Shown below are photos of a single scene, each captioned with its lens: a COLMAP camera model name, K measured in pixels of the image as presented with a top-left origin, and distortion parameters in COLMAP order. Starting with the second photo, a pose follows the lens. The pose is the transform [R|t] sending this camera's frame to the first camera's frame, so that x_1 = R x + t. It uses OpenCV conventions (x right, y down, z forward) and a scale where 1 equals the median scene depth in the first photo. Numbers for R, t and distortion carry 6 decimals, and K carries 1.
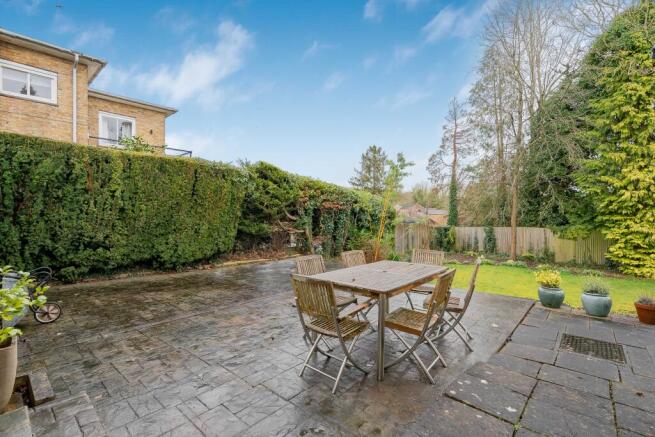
lens RADIAL K [[295.1, 0, 327.2], [0, 295.1, 212.8], [0, 0, 1]] dist [-0.000645, -0.000341]
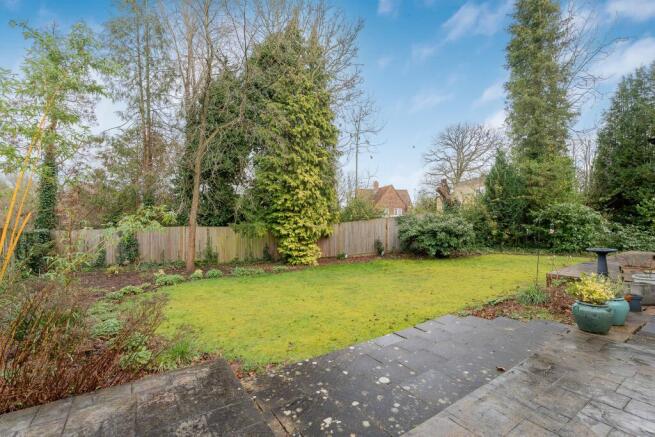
lens RADIAL K [[295.1, 0, 327.2], [0, 295.1, 212.8], [0, 0, 1]] dist [-0.000645, -0.000341]
pose [[0.251525, 0.014537, 0.967742, -0.039907], [-0.011468, 0.999862, -0.012039, 0.022762], [-0.967783, -0.008070, 0.251657, 0.595873]]
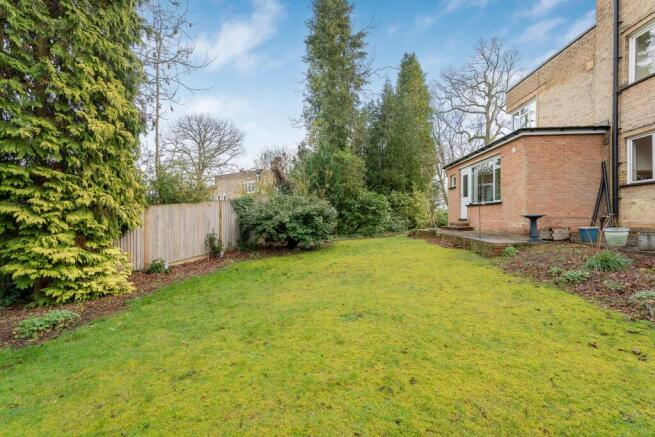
lens RADIAL K [[295.1, 0, 327.2], [0, 295.1, 212.8], [0, 0, 1]] dist [-0.000645, -0.000341]
pose [[-0.629472, 0.028124, 0.776514, 0.416641], [0.009719, 0.999552, -0.028324, 0.089567], [-0.776962, -0.010282, -0.629463, 0.968506]]
